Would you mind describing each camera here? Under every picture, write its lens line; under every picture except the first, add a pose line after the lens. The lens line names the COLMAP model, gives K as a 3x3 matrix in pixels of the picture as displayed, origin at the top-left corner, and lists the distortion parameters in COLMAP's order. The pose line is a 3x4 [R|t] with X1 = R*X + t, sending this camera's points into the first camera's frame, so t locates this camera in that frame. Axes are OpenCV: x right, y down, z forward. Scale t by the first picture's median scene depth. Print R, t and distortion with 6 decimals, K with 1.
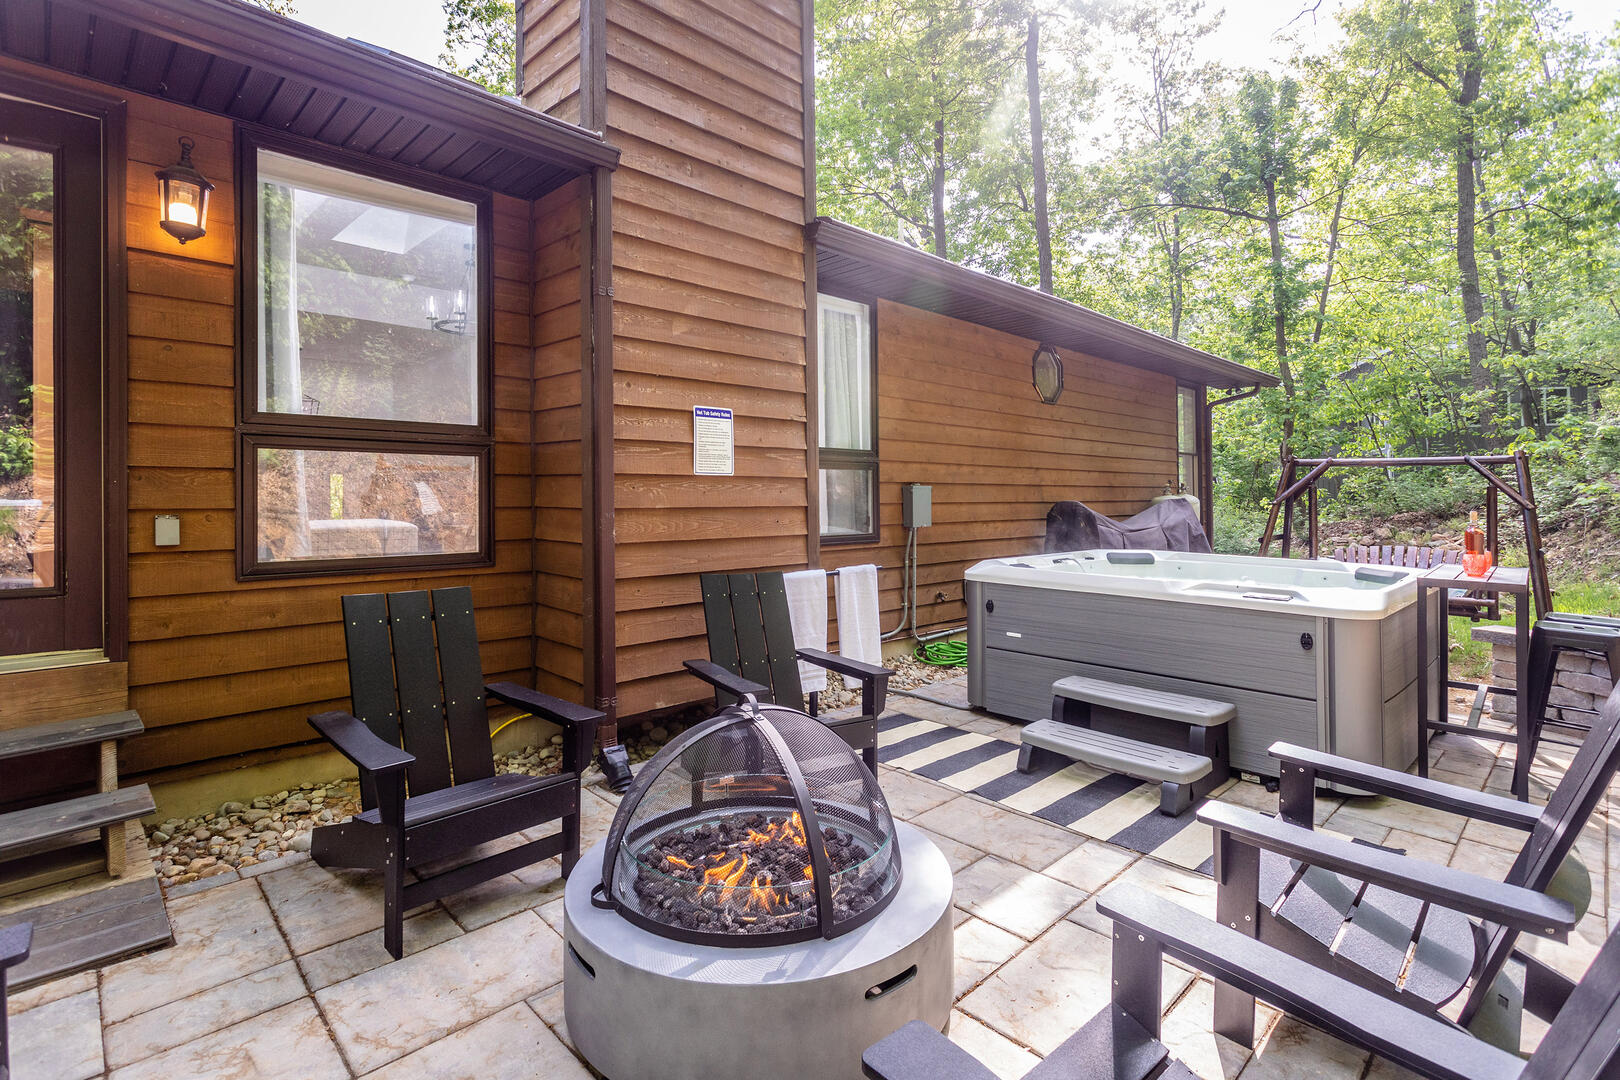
lens RADIAL K [[781.4, 0, 812.4], [0, 781.4, 473.8], [0, 0, 1]] dist [0.002315, 0.001104]
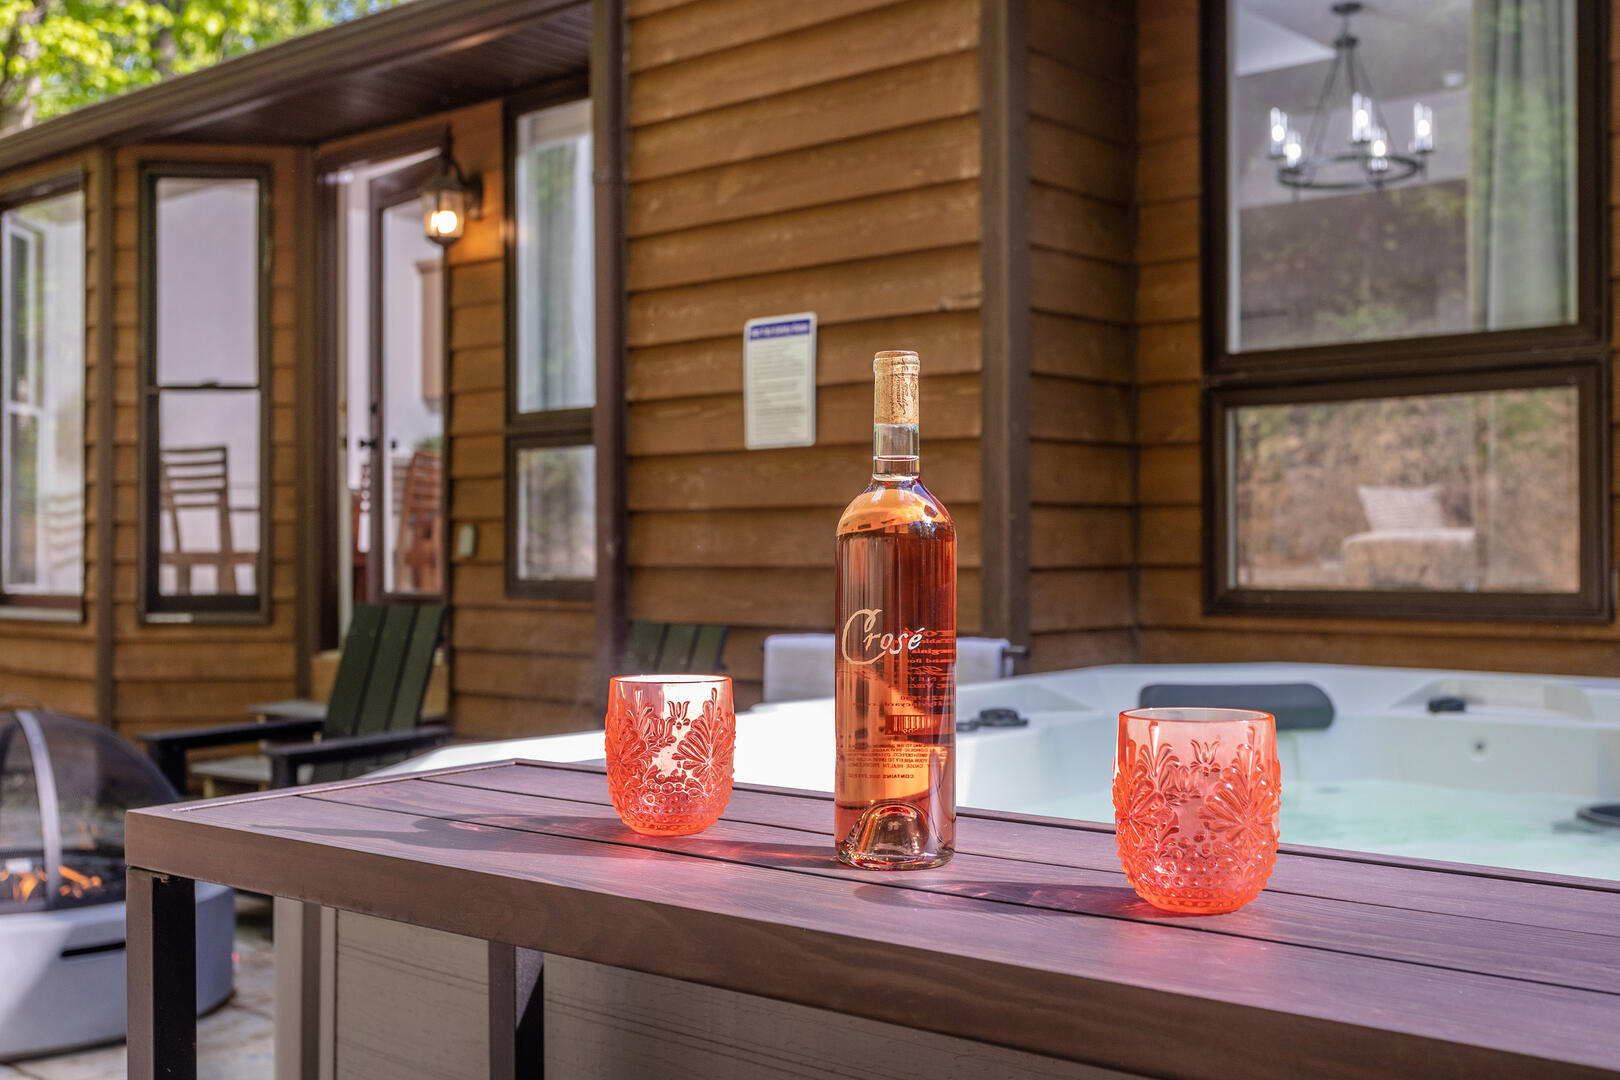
lens RADIAL K [[1792.6, 0, 810.8], [0, 1792.6, 542.4], [0, 0, 1]] dist [0.003250, 0.016675]
pose [[0.072648, -0.011109, -0.997296, 0.749276], [0.028099, 0.999564, -0.009087, 0.054141], [0.996962, -0.027363, 0.072929, 0.641406]]
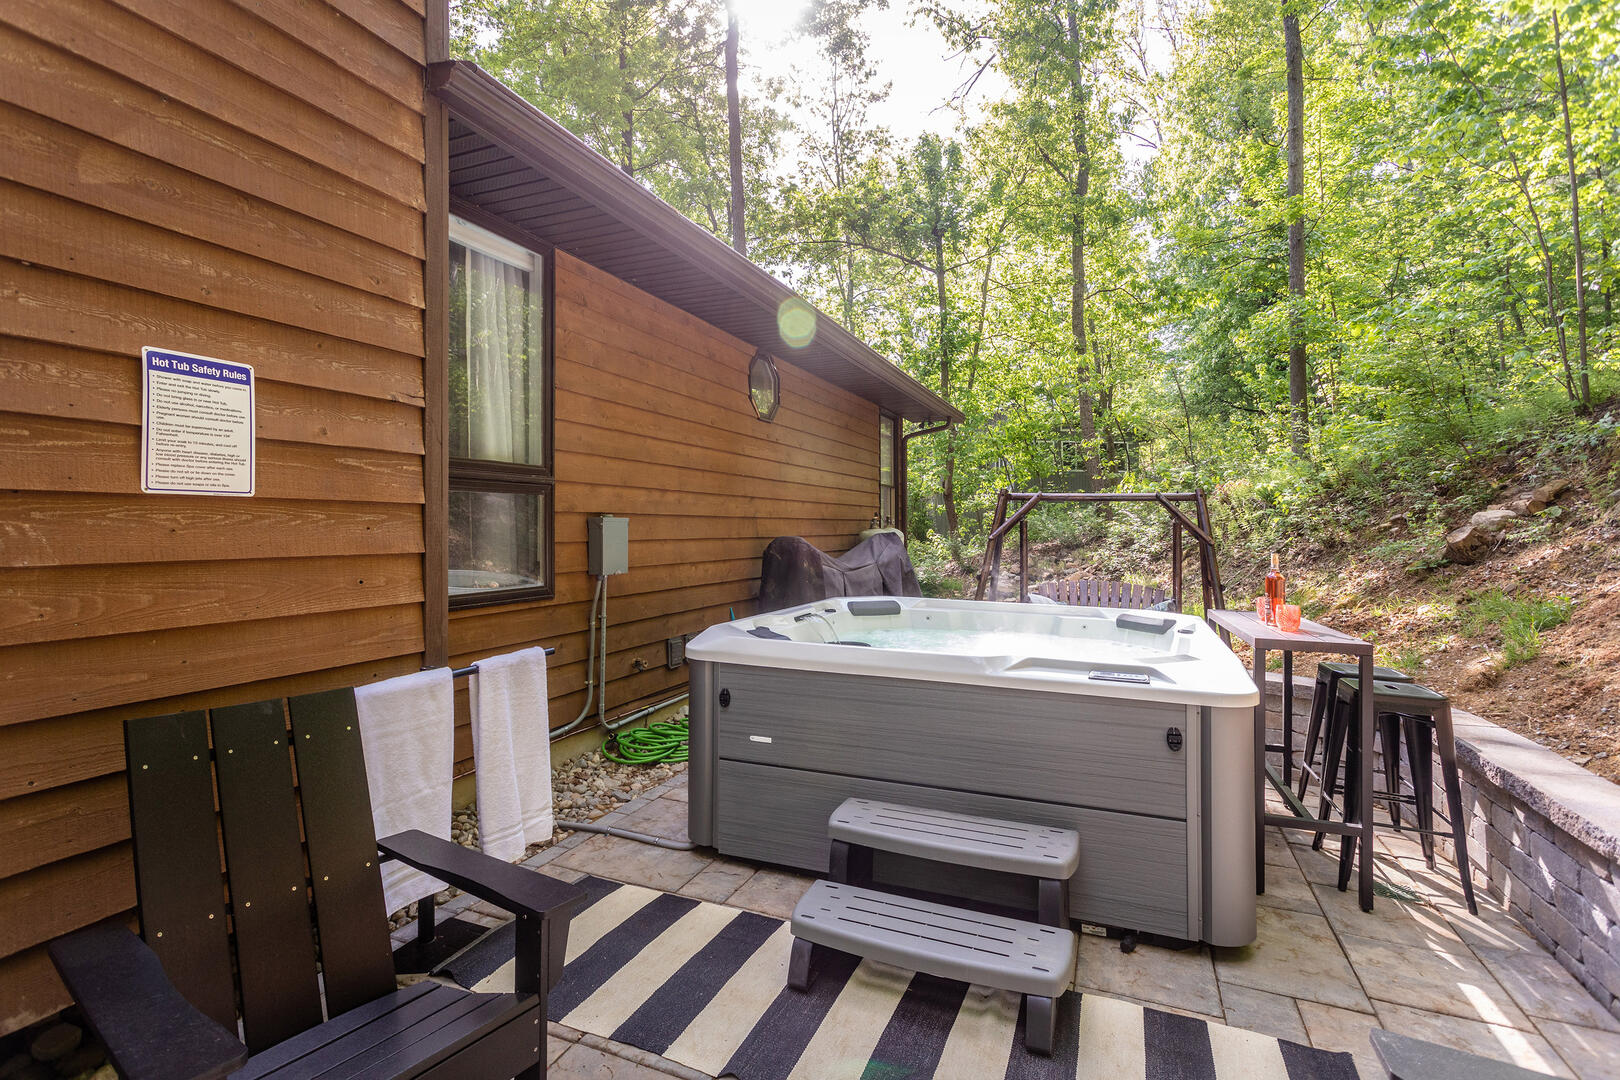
lens RADIAL K [[771.7, 0, 814.4], [0, 771.7, 509.8], [0, 0, 1]] dist [-0.003245, 0.000246]
pose [[0.916520, 0.011715, 0.399818, 0.023067], [-0.014847, 0.999879, 0.004736, 0.002058], [-0.399714, -0.010277, 0.916582, 0.279185]]
